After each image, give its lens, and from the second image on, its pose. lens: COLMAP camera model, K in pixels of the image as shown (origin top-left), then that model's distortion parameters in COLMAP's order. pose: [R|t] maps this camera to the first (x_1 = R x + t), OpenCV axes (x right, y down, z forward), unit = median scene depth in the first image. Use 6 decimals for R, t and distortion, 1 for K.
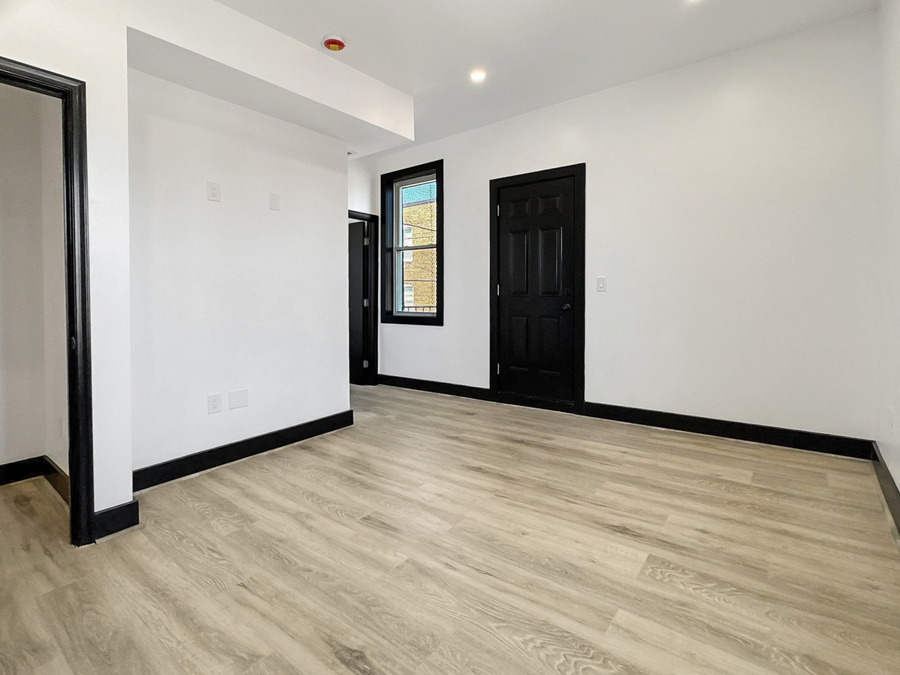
lens RADIAL K [[418.9, 0, 450.0], [0, 418.9, 337.5], [0, 0, 1]] dist [0.000358, -0.000215]
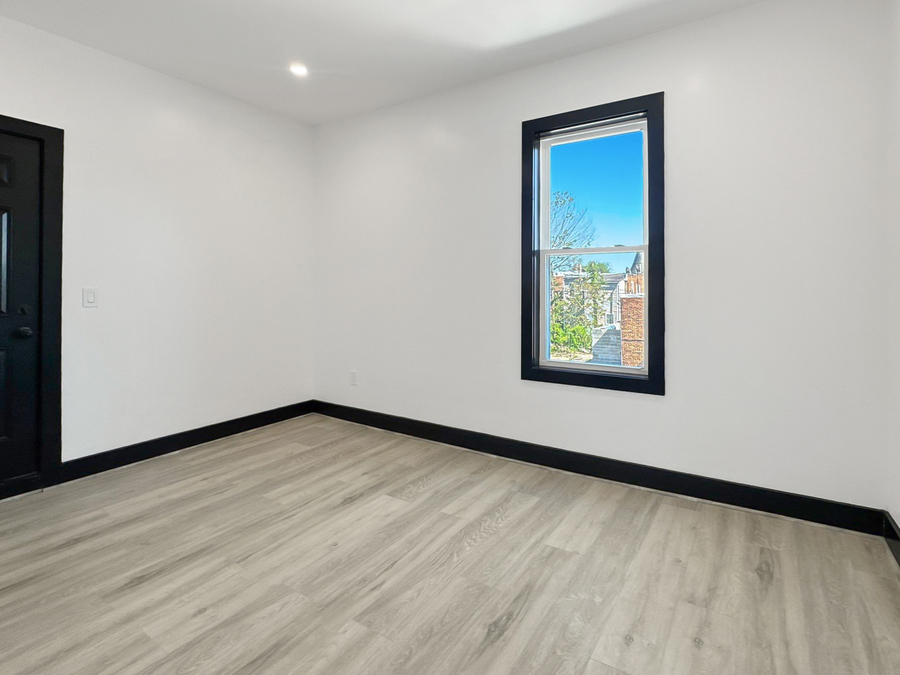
lens RADIAL K [[461.9, 0, 454.2], [0, 461.9, 332.9], [0, 0, 1]] dist [0.001281, 0.000115]
pose [[-0.055296, -0.078004, 0.995418, -1.021839], [0.108735, 0.990544, 0.083662, -0.123385], [-0.992532, 0.112863, -0.046291, 0.767196]]
